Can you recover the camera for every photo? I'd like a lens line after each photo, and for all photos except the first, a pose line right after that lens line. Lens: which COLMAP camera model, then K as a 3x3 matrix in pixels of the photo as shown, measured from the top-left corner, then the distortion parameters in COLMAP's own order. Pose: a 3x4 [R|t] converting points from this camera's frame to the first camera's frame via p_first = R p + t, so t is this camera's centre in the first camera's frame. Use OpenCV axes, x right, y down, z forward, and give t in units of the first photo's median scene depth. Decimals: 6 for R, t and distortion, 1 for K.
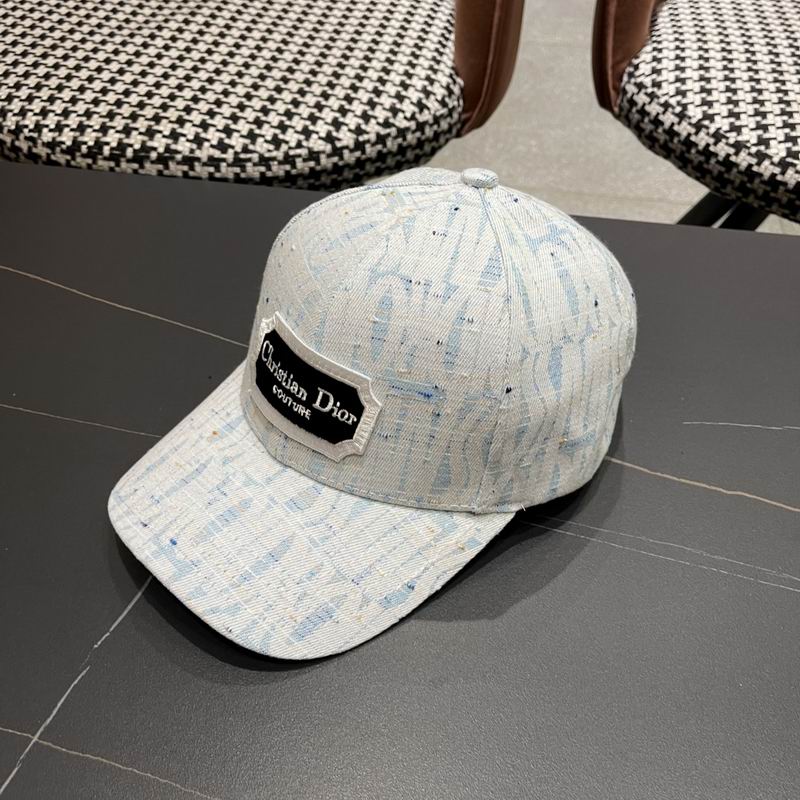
lens RADIAL K [[837.8, 0, 396.5], [0, 837.8, 402.7], [0, 0, 1]] dist [0.021635, 0.000000]
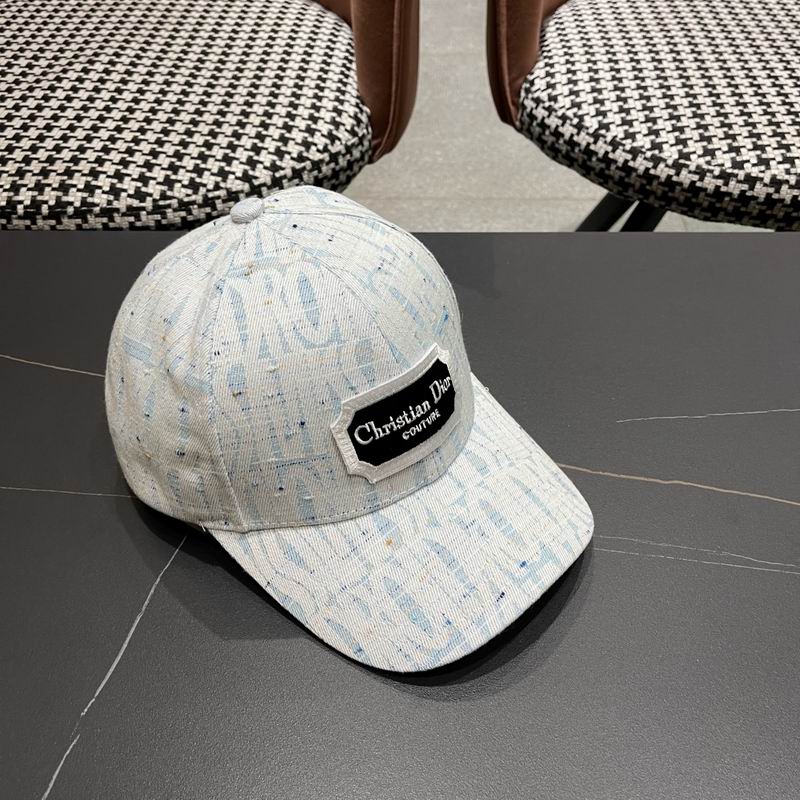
lens RADIAL K [[837.8, 0, 408.2], [0, 837.8, 407.4], [0, 0, 1]] dist [0.021635, 0.000000]
pose [[0.988921, -0.113230, 0.095990, -0.014646], [0.113538, 0.993531, 0.002264, -0.018069], [-0.095625, 0.008659, 0.995380, -0.025395]]
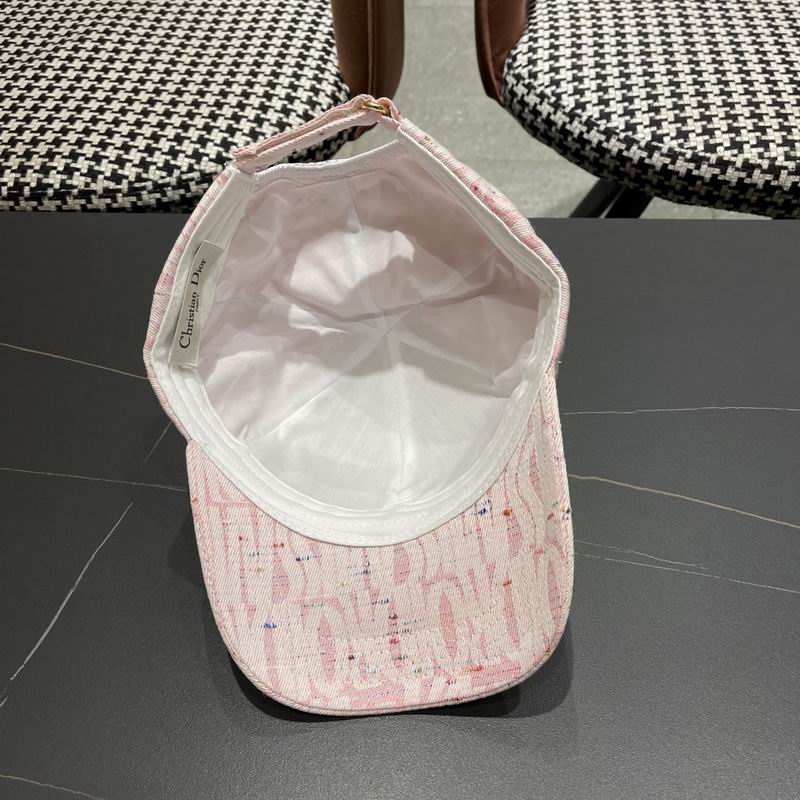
lens RADIAL K [[837.8, 0, 399.8], [0, 837.8, 406.2], [0, 0, 1]] dist [0.021635, 0.000000]
pose [[0.995328, -0.094647, 0.019079, 0.089787], [0.093493, 0.994139, 0.054281, -0.044278], [-0.024105, -0.052243, 0.998343, -0.059164]]
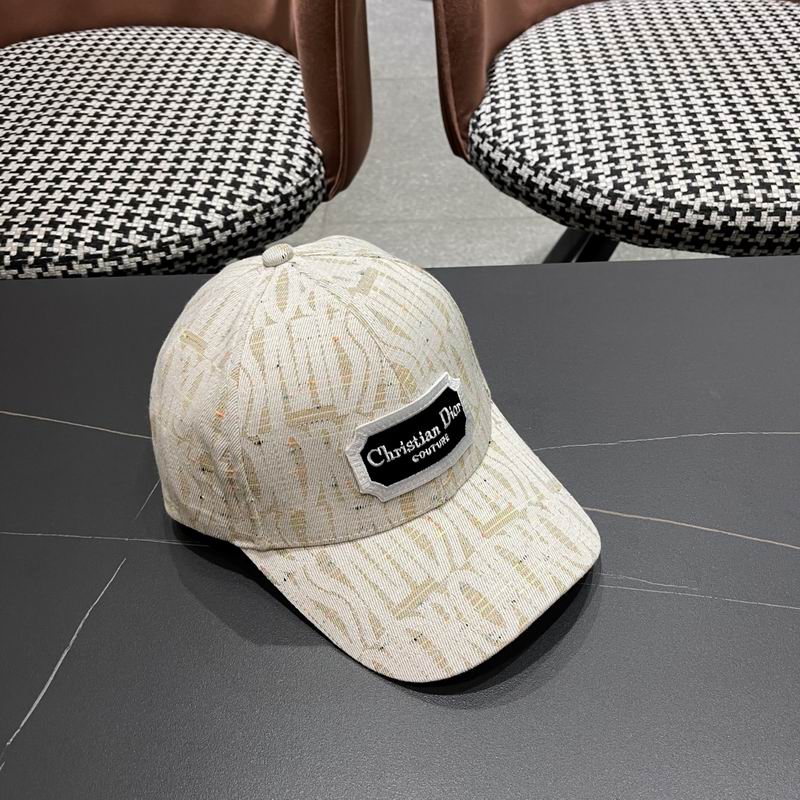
lens RADIAL K [[837.8, 0, 414.3], [0, 837.8, 404.8], [0, 0, 1]] dist [0.021635, 0.000000]
pose [[0.987373, -0.140942, 0.072324, 0.077329], [0.142455, 0.989669, -0.016184, -0.027773], [-0.069296, 0.026282, 0.997250, -0.073351]]
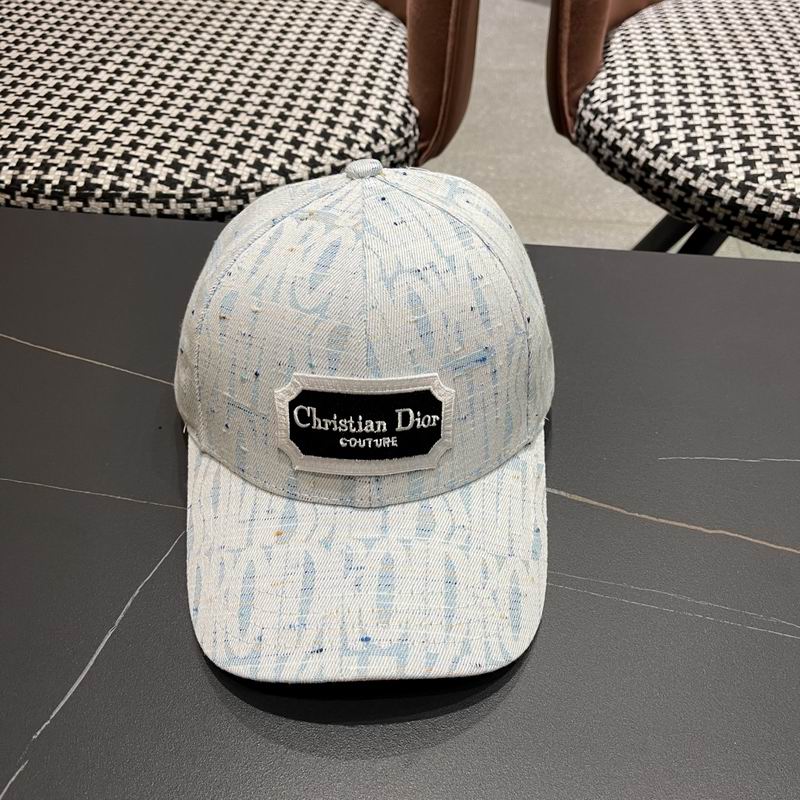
lens RADIAL K [[837.8, 0, 402.9], [0, 837.8, 396.7], [0, 0, 1]] dist [0.021635, 0.000000]
pose [[0.998329, -0.033902, 0.046785, 0.004263], [0.035460, 0.998830, -0.032885, -0.017415], [-0.045616, 0.034489, 0.998364, 0.034028]]
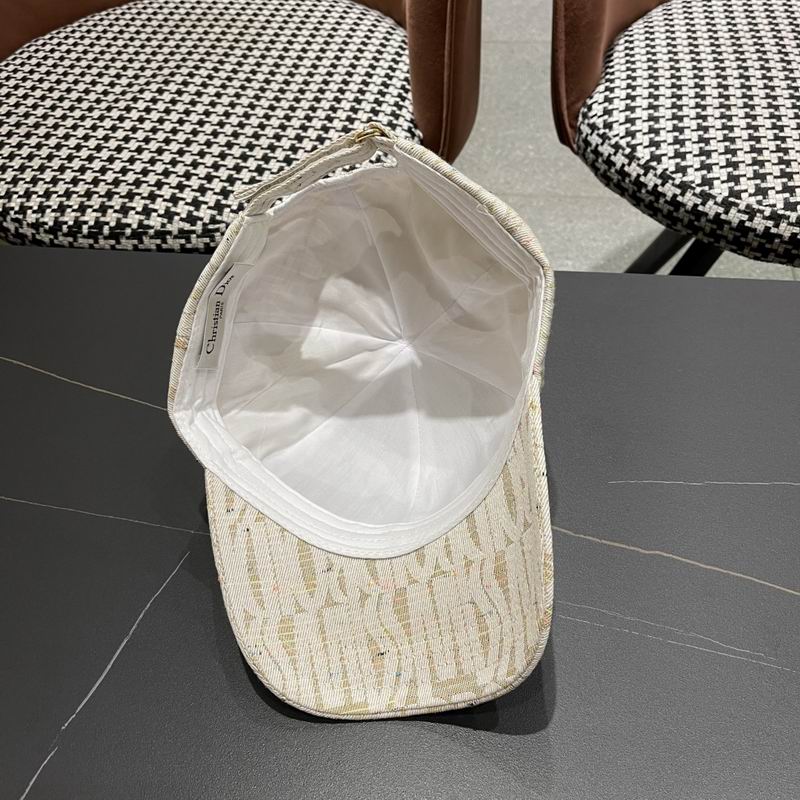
lens RADIAL K [[837.8, 0, 402.4], [0, 837.8, 396.6], [0, 0, 1]] dist [0.021635, 0.000000]
pose [[0.997616, -0.051617, -0.045808, 0.090588], [0.052463, 0.998470, 0.017448, -0.079690], [0.044837, -0.019809, 0.998798, -0.051760]]
